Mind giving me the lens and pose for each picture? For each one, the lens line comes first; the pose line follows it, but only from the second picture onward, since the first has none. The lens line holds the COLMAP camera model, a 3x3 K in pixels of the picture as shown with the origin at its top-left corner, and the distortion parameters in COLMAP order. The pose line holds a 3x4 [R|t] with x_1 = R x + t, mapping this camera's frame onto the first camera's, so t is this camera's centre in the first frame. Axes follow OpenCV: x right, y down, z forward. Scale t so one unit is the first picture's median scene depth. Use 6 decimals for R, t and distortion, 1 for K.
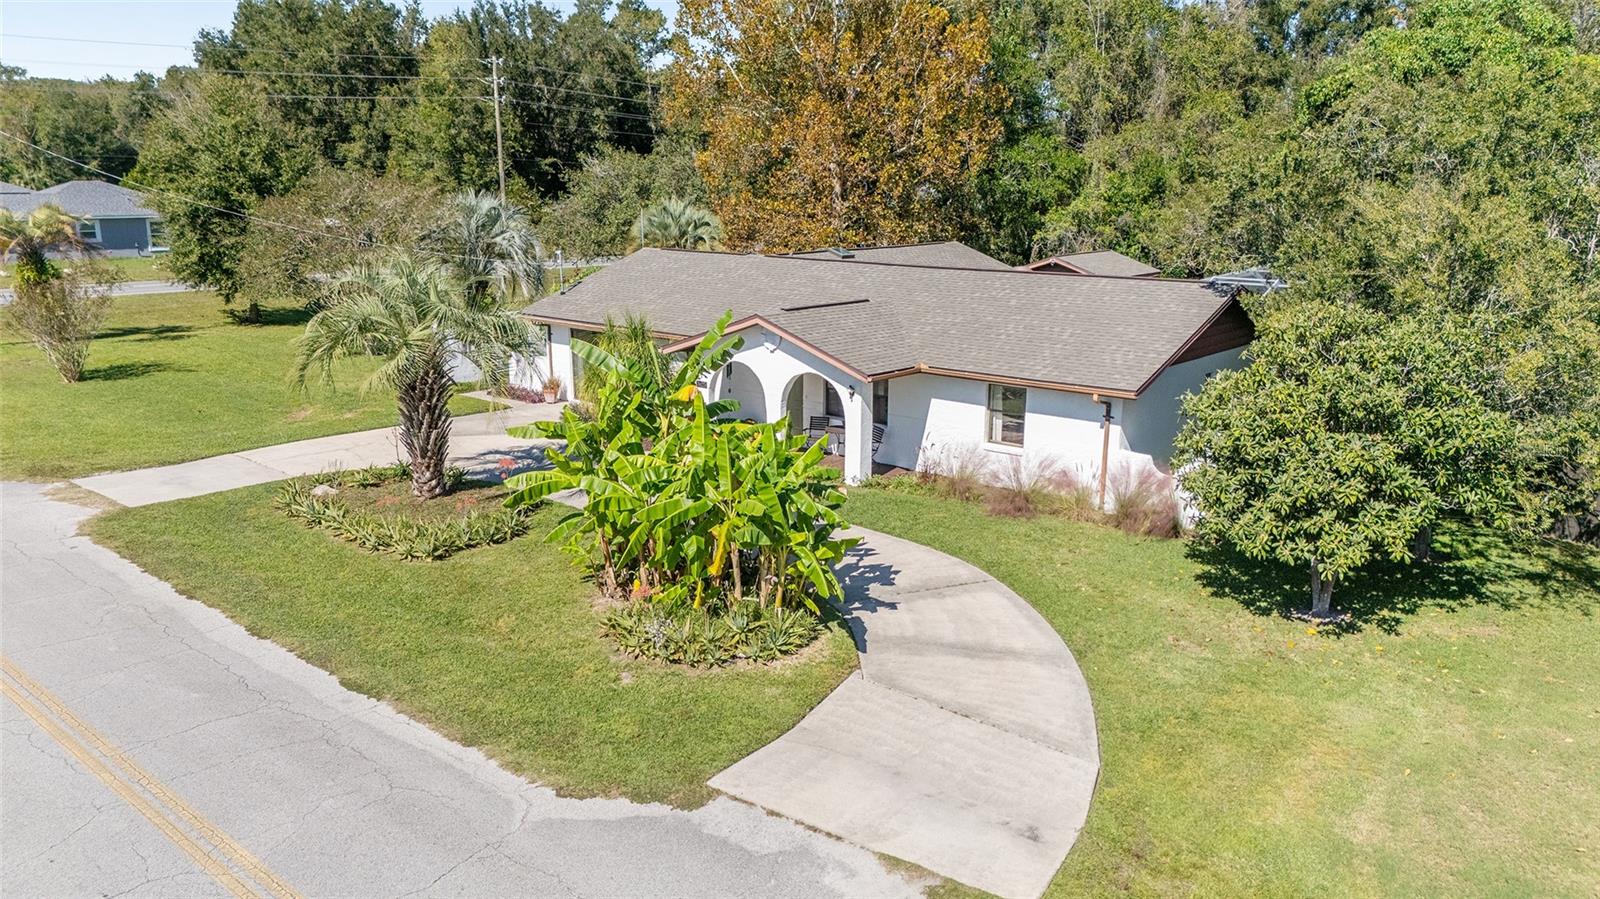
lens RADIAL K [[1156.2, 0, 800.0], [0, 1156.2, 449.5], [0, 0, 1]] dist [0.040261, -0.002156]
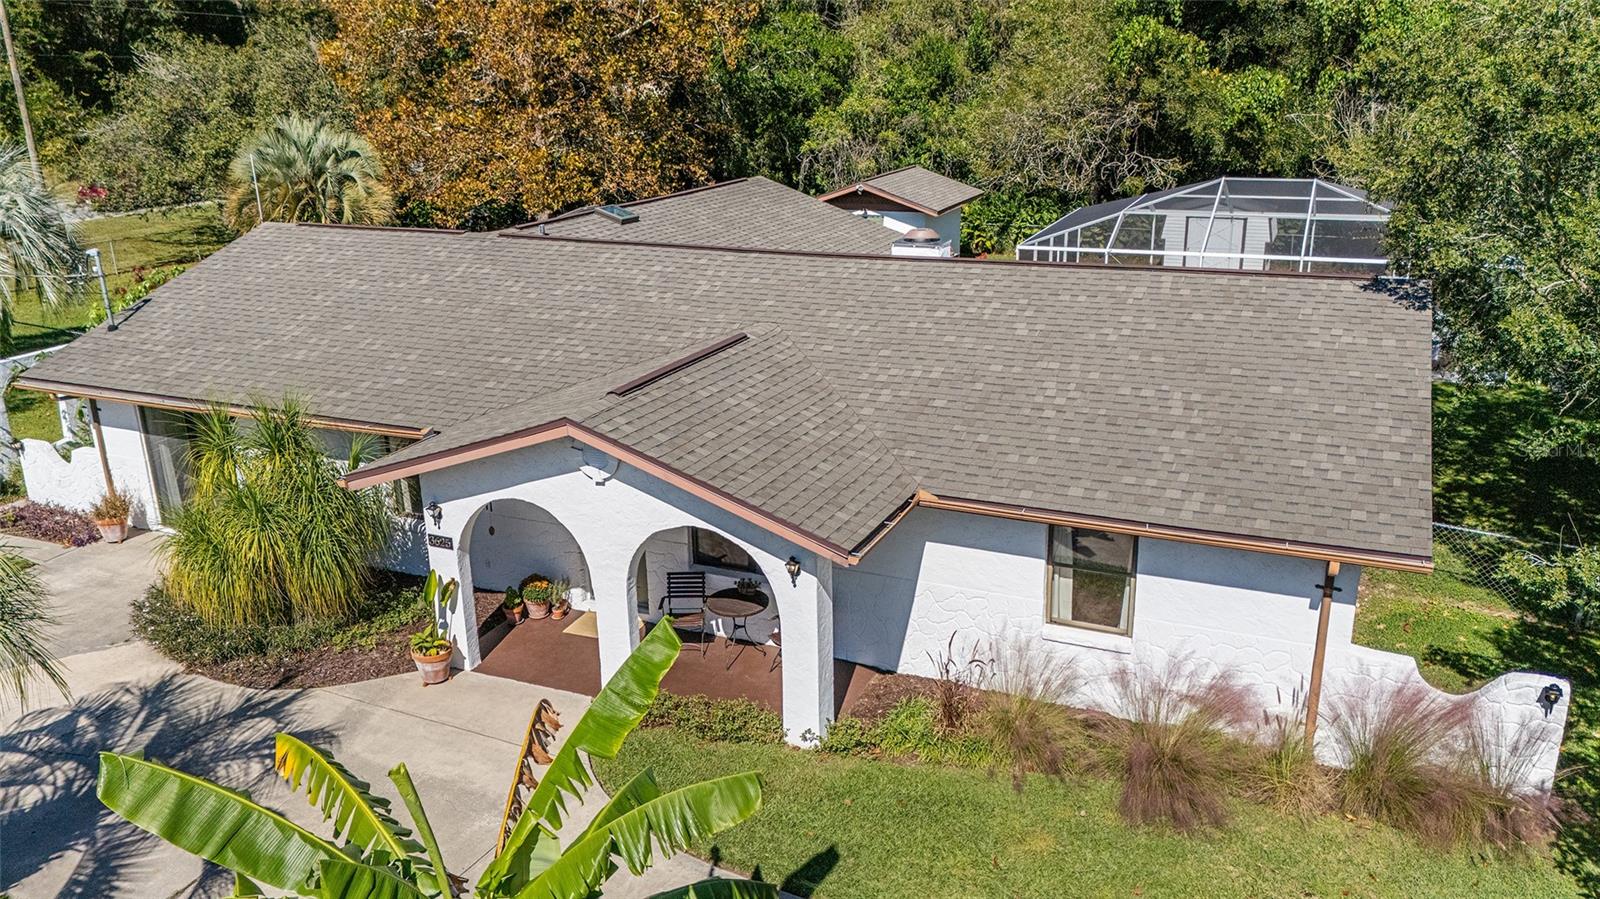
lens RADIAL K [[1200.3, 0, 800.0], [0, 1200.3, 449.5], [0, 0, 1]] dist [0.077733, -0.103154]
pose [[0.958061, -0.110295, 0.264488, -0.039264], [0.087939, 0.991589, 0.094964, -0.072524], [-0.272737, -0.067723, 0.959702, 0.259315]]
